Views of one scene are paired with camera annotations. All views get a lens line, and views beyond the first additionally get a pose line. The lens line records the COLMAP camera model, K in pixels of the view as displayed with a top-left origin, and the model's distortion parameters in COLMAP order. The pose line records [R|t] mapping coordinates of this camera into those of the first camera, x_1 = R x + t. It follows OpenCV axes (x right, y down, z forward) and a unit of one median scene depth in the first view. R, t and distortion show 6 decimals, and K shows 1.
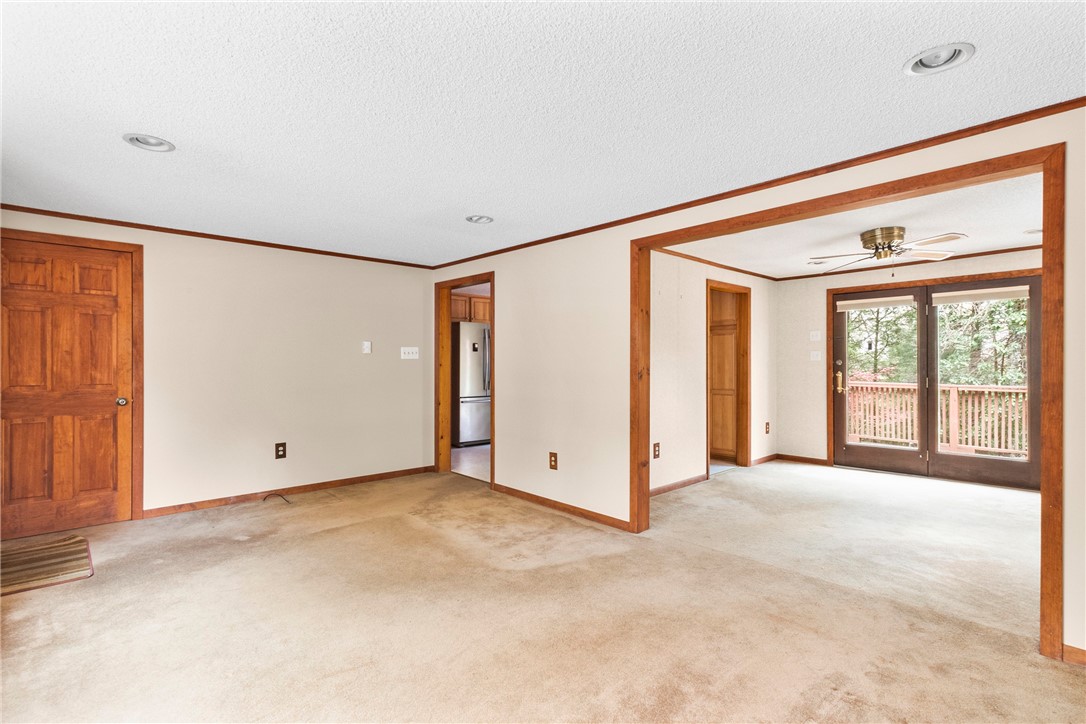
lens RADIAL K [[488.3, 0, 543.1], [0, 488.3, 364.7], [0, 0, 1]] dist [-0.002918, -0.001655]
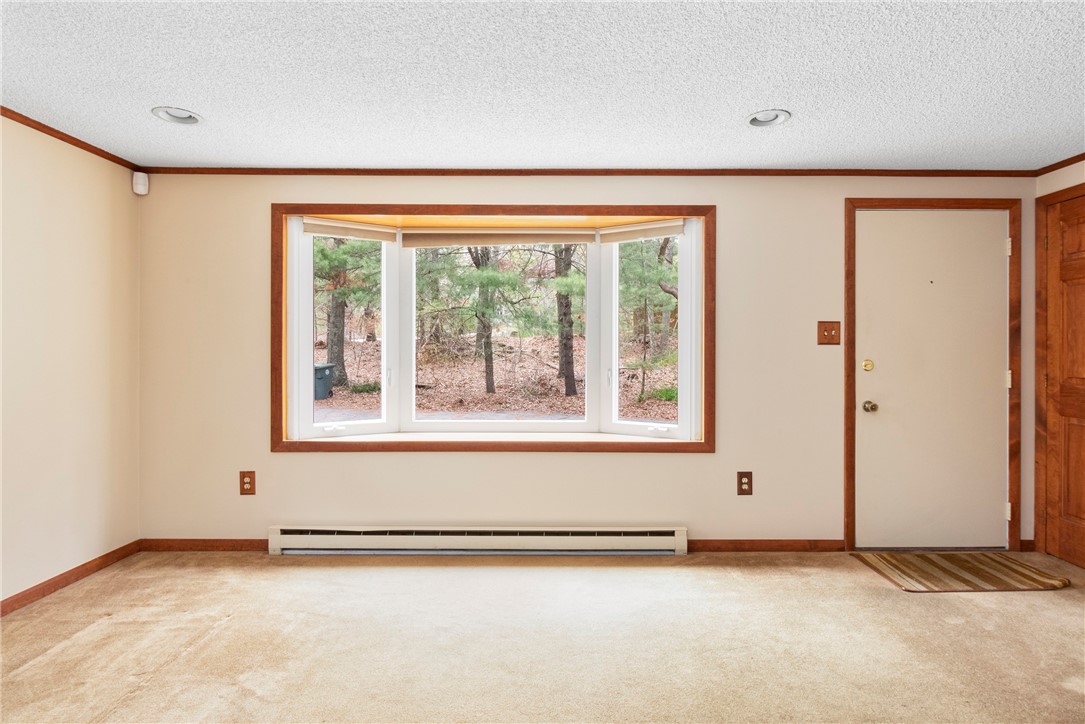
lens RADIAL K [[562.8, 0, 547.8], [0, 562.8, 353.8], [0, 0, 1]] dist [0.001241, -0.003286]
pose [[-0.674861, 0.003072, -0.737939, 0.123232], [-0.006273, 0.999931, 0.009899, -0.000135], [0.737919, 0.011310, -0.674795, 0.573908]]
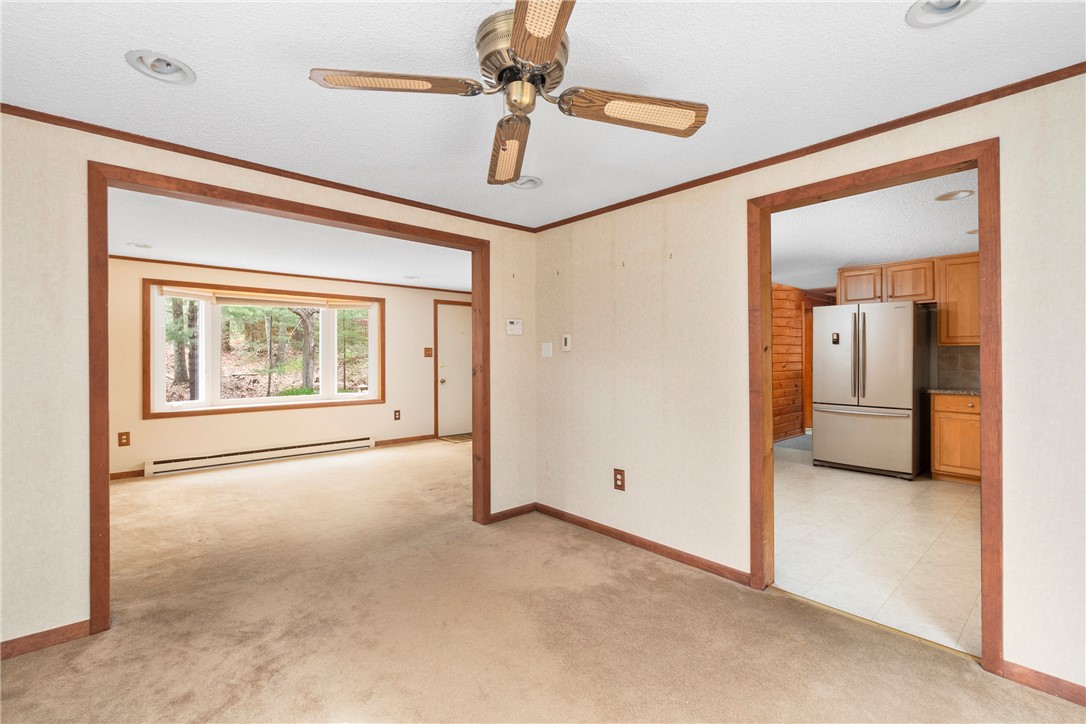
lens RADIAL K [[488.3, 0, 543.3], [0, 488.3, 355.3], [0, 0, 1]] dist [-0.002918, -0.001655]
pose [[-0.004688, -0.004365, -0.999979, 0.765020], [-0.002704, 0.999987, -0.004352, -0.005453], [0.999985, 0.002683, -0.004700, 0.700302]]
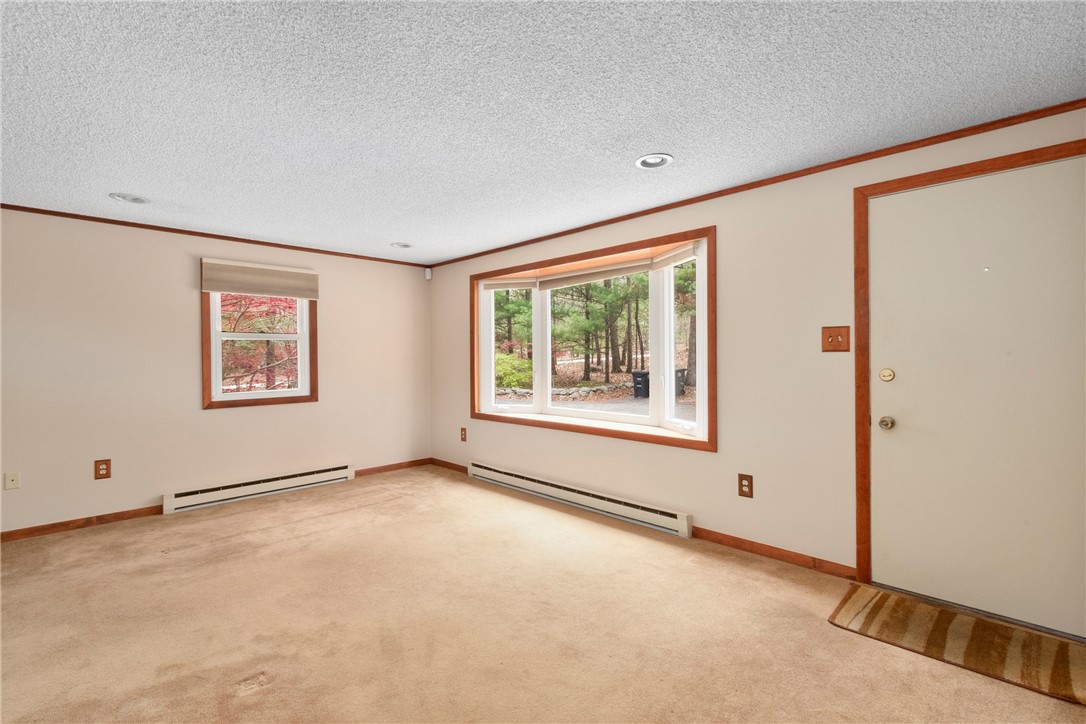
lens RADIAL K [[488.3, 0, 534.0], [0, 488.3, 360.7], [0, 0, 1]] dist [-0.002918, -0.001655]
pose [[-0.999564, 0.009934, -0.027799, -0.202794], [0.009491, 0.999826, 0.016031, -0.007418], [0.027953, 0.015760, -0.999485, 0.852328]]
